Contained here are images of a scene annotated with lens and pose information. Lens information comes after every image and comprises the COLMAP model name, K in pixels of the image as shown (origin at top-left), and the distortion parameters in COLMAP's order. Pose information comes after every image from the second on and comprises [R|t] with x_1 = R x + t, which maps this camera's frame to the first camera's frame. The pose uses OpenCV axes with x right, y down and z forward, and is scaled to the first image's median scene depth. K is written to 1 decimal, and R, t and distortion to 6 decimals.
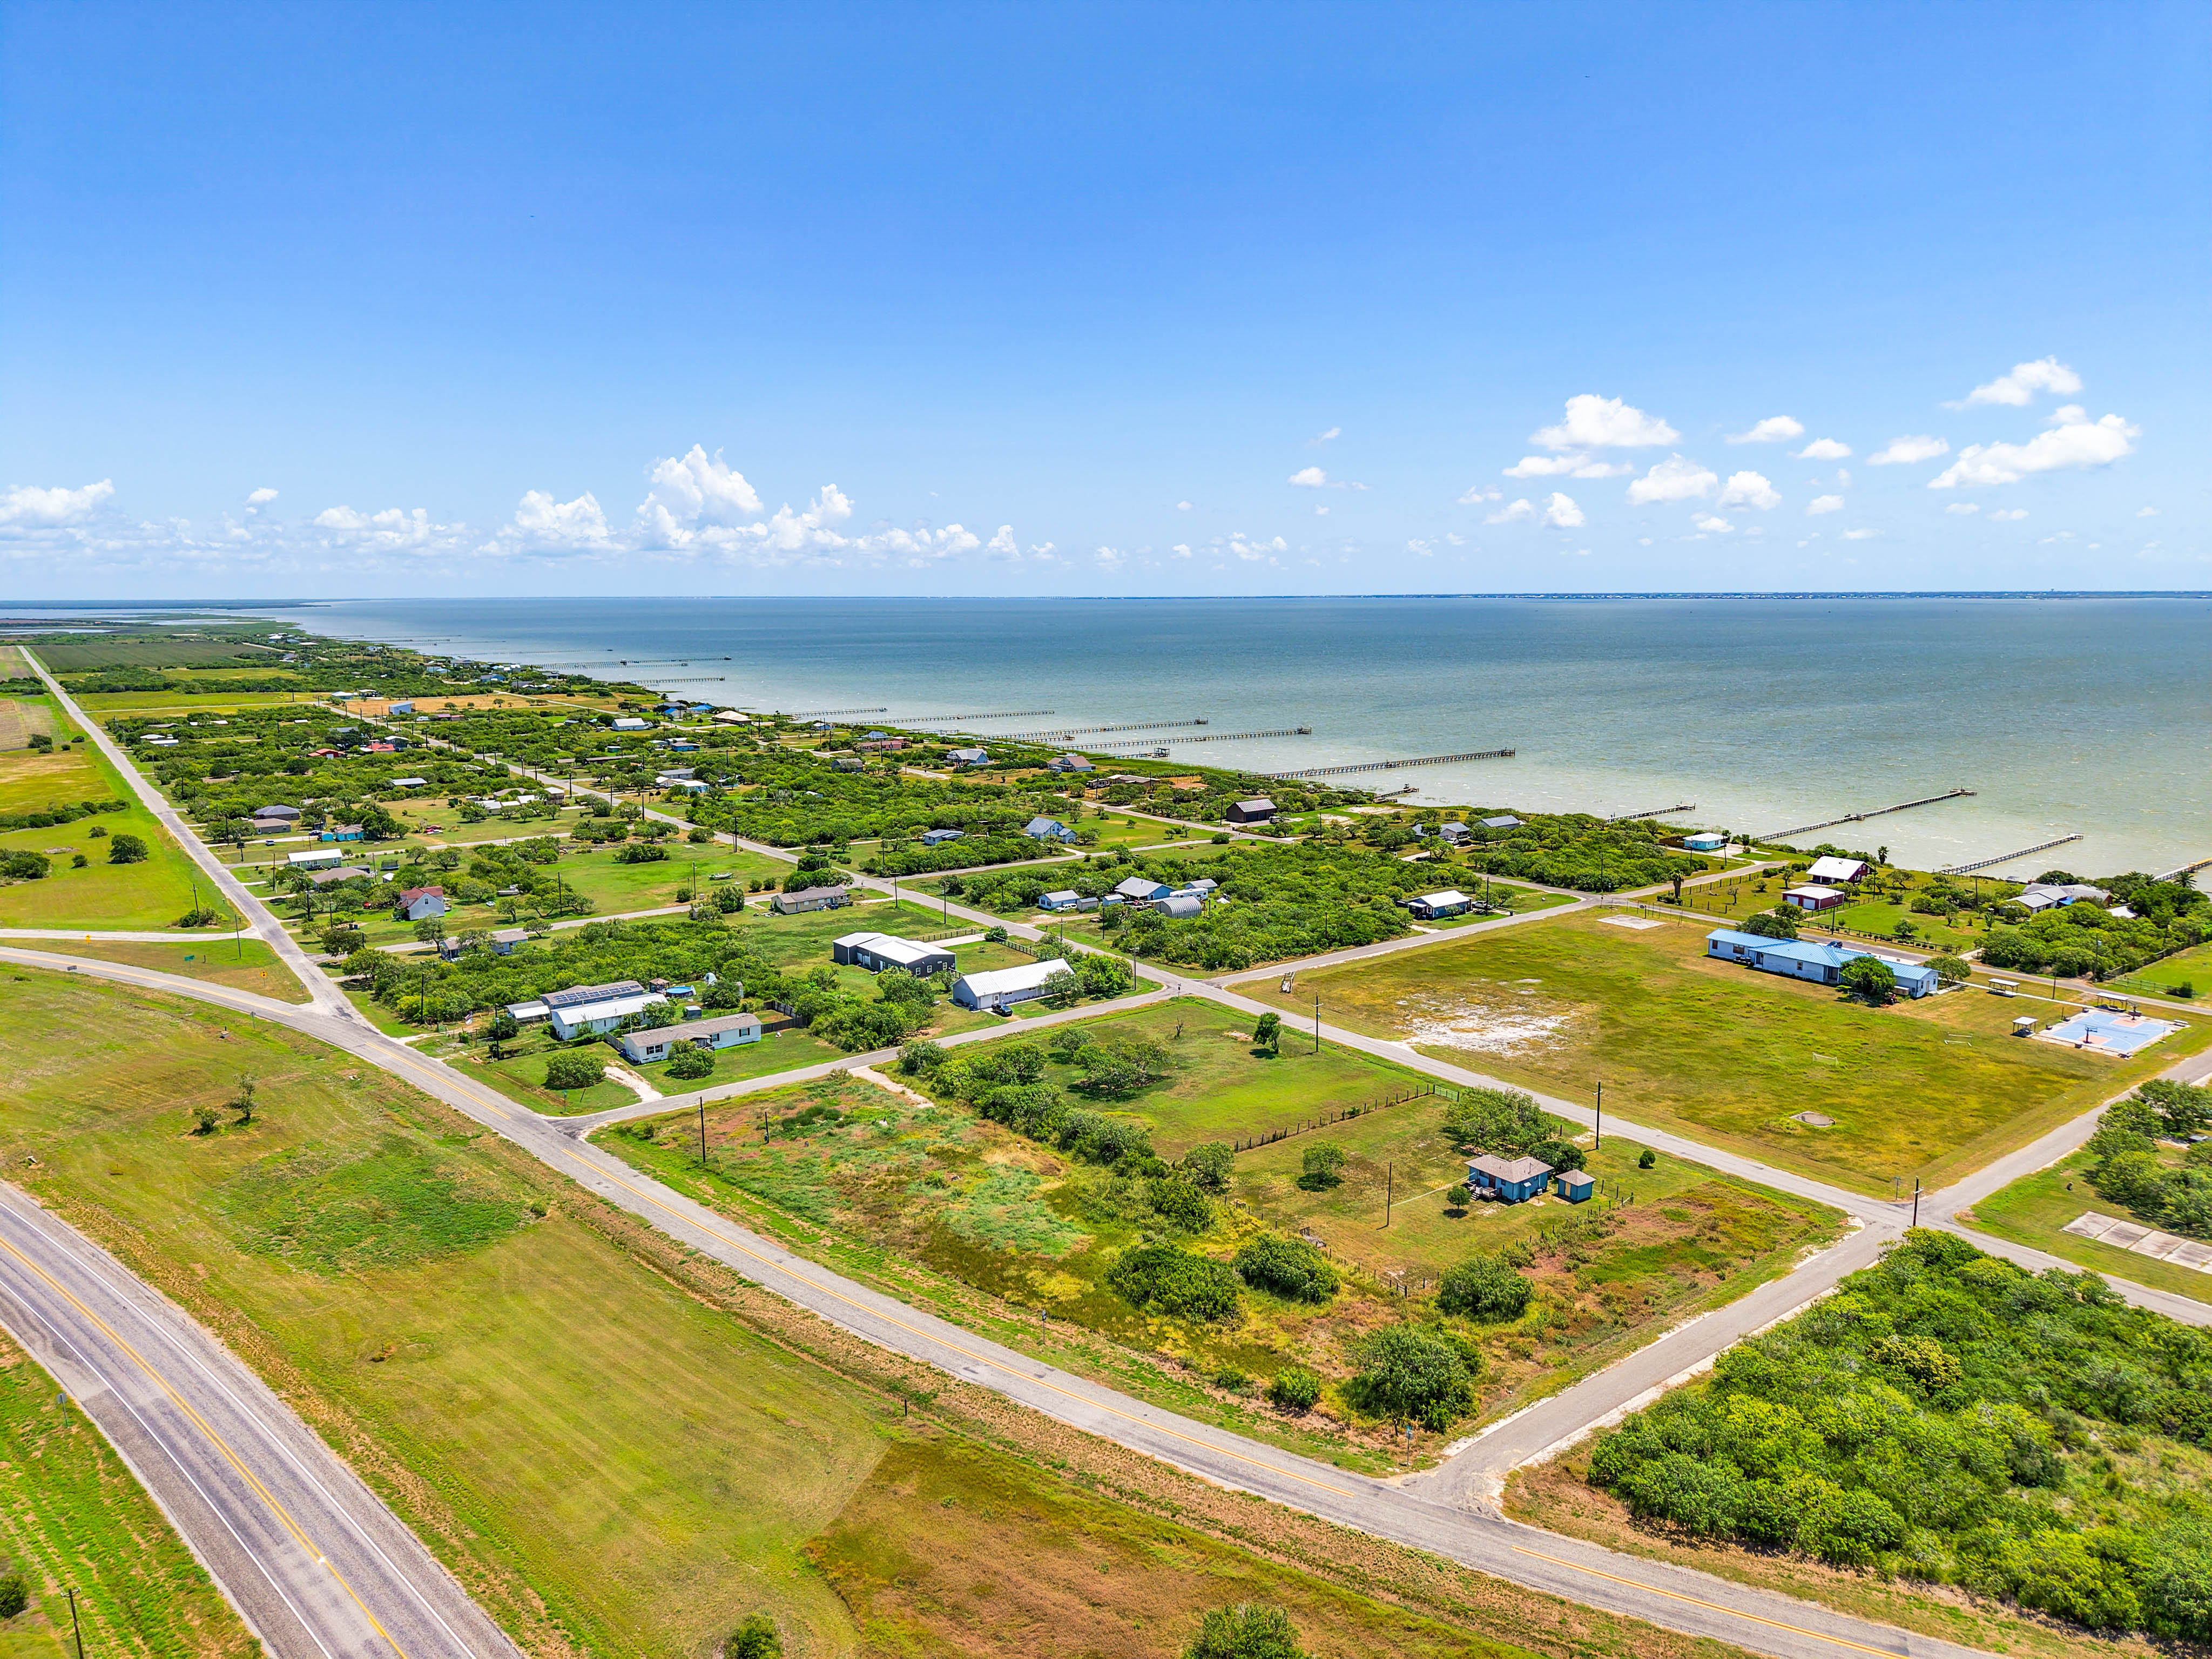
lens RADIAL K [[1480.2, 0, 1111.7], [0, 1480.2, 830.6], [0, 0, 1]] dist [0.015649, -0.008450]
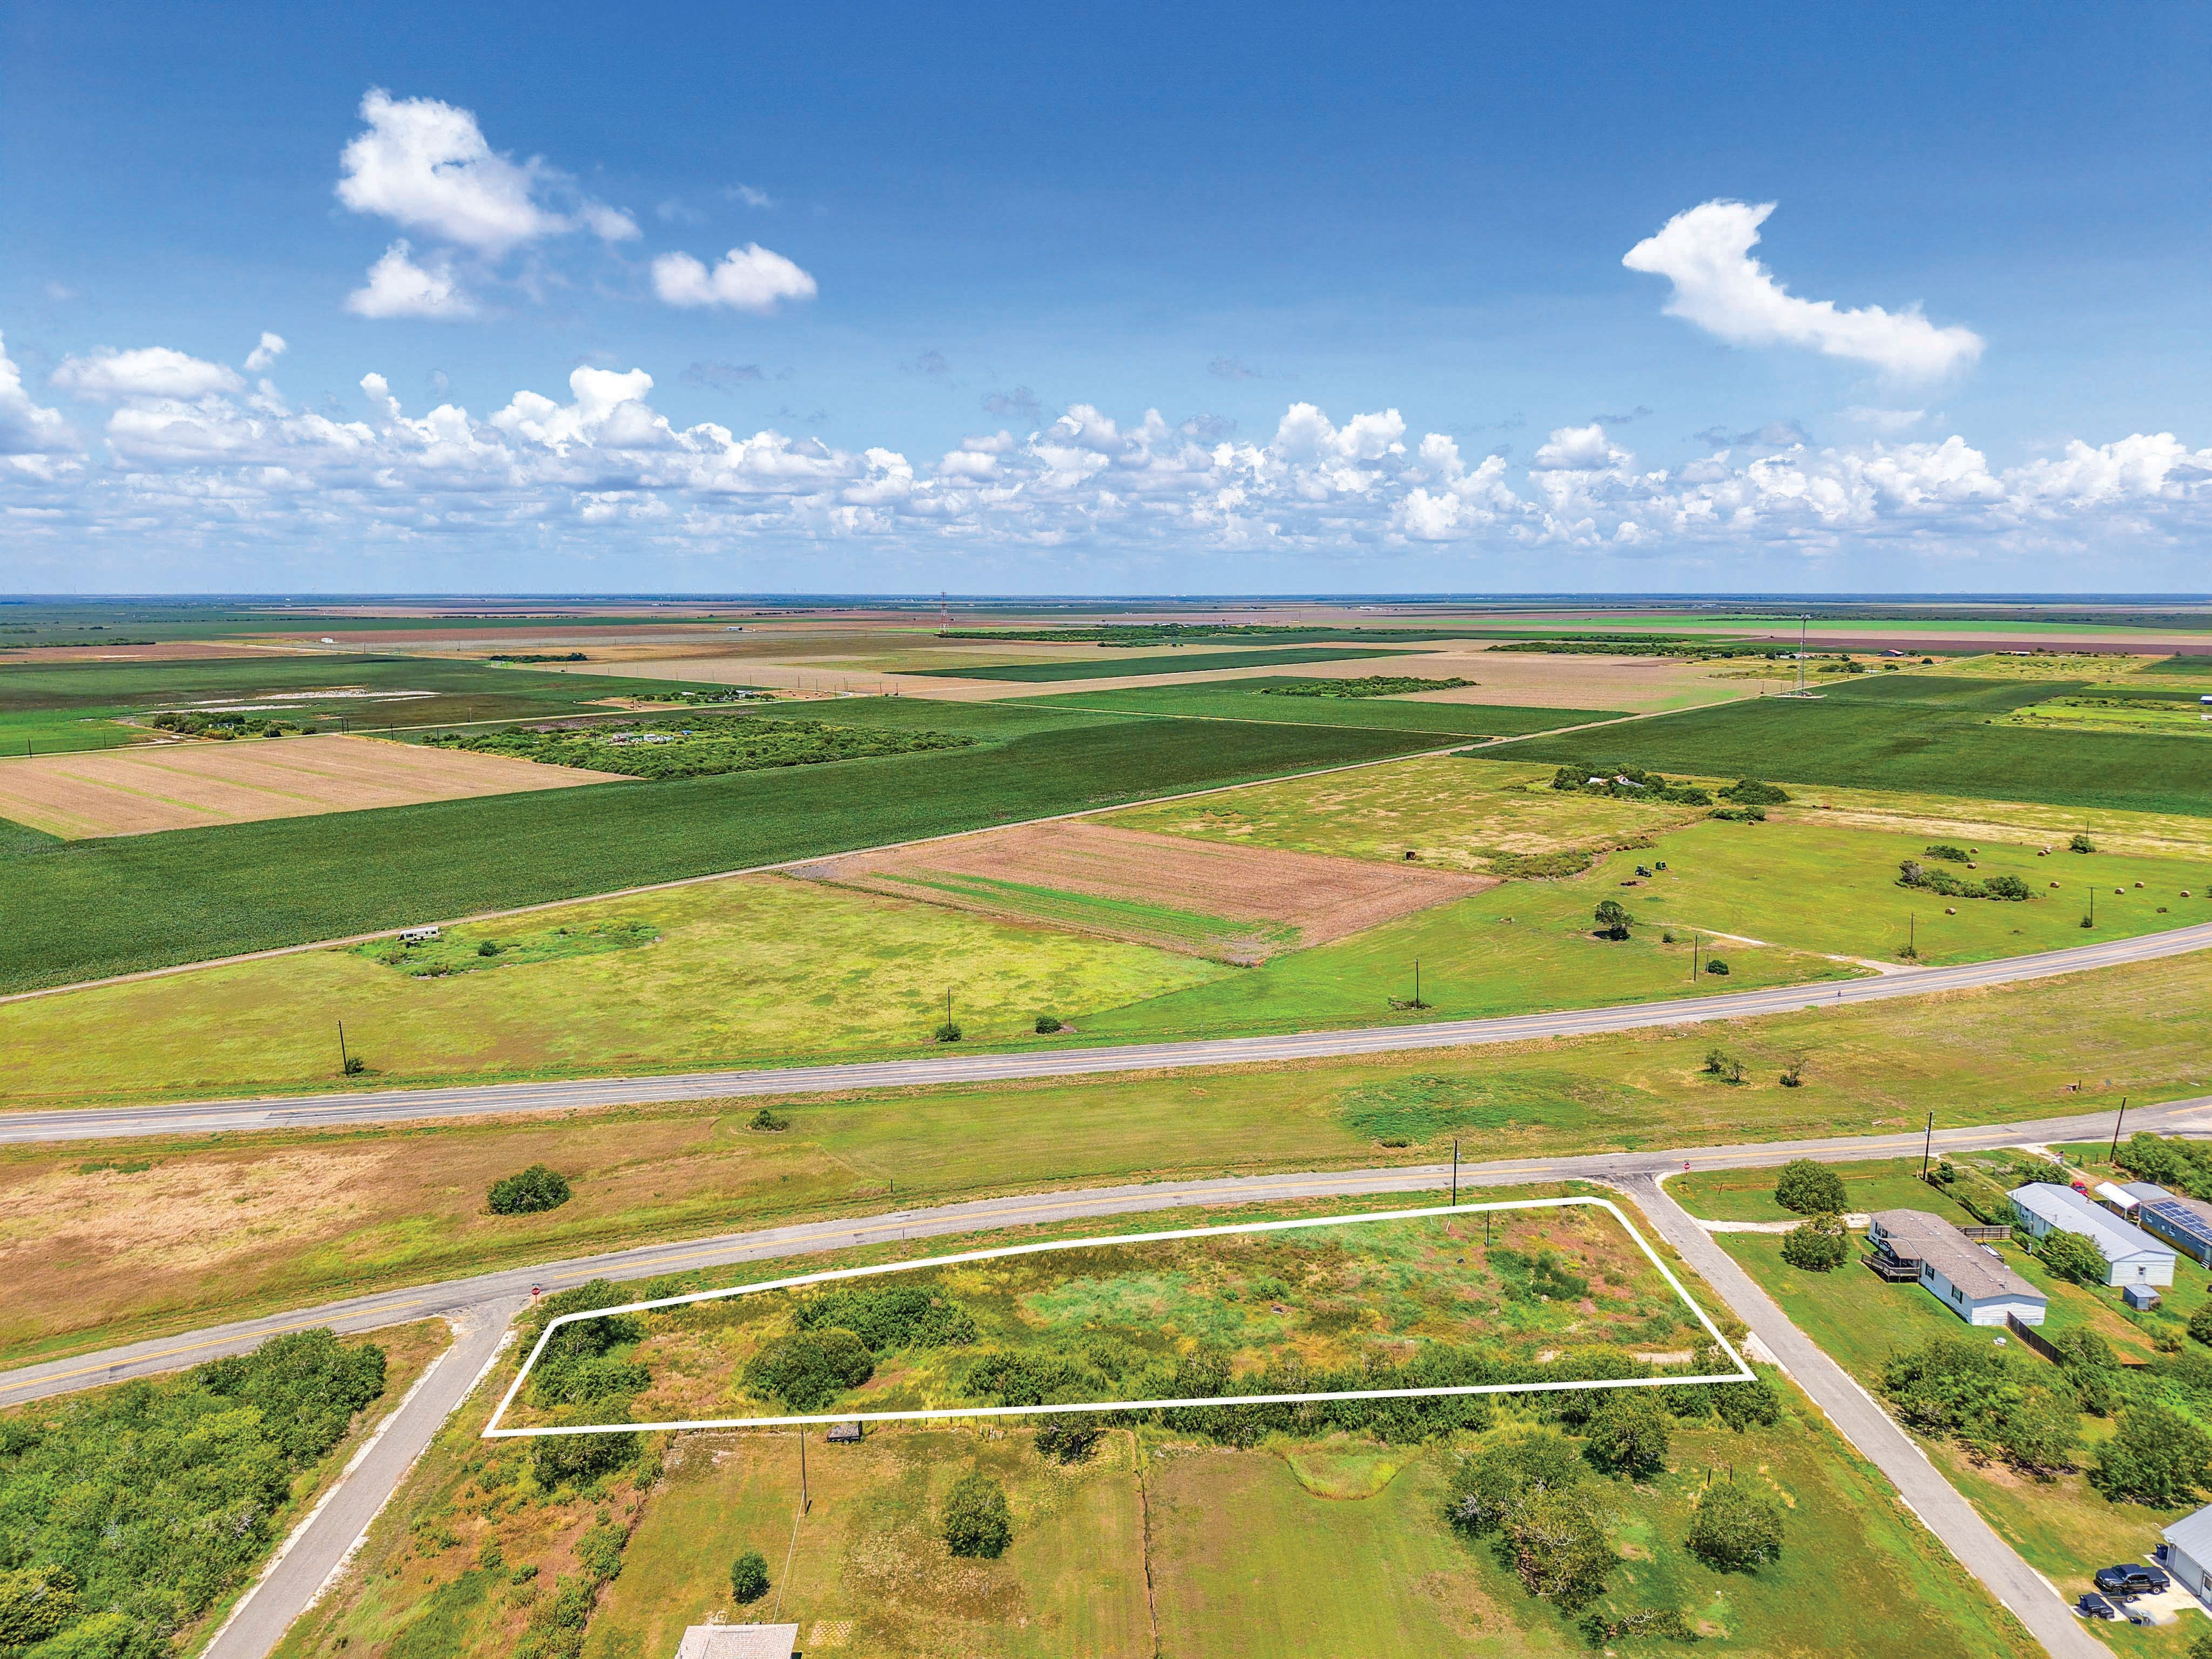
lens RADIAL K [[1470.0, 0, 1110.0], [0, 1470.0, 871.5], [0, 0, 1]] dist [0.028813, -0.024094]
pose [[-0.585144, 0.158207, -0.795347, 0.638547], [-0.128975, 0.950144, 0.283887, -0.244953], [0.800607, 0.268694, -0.535567, 1.483194]]
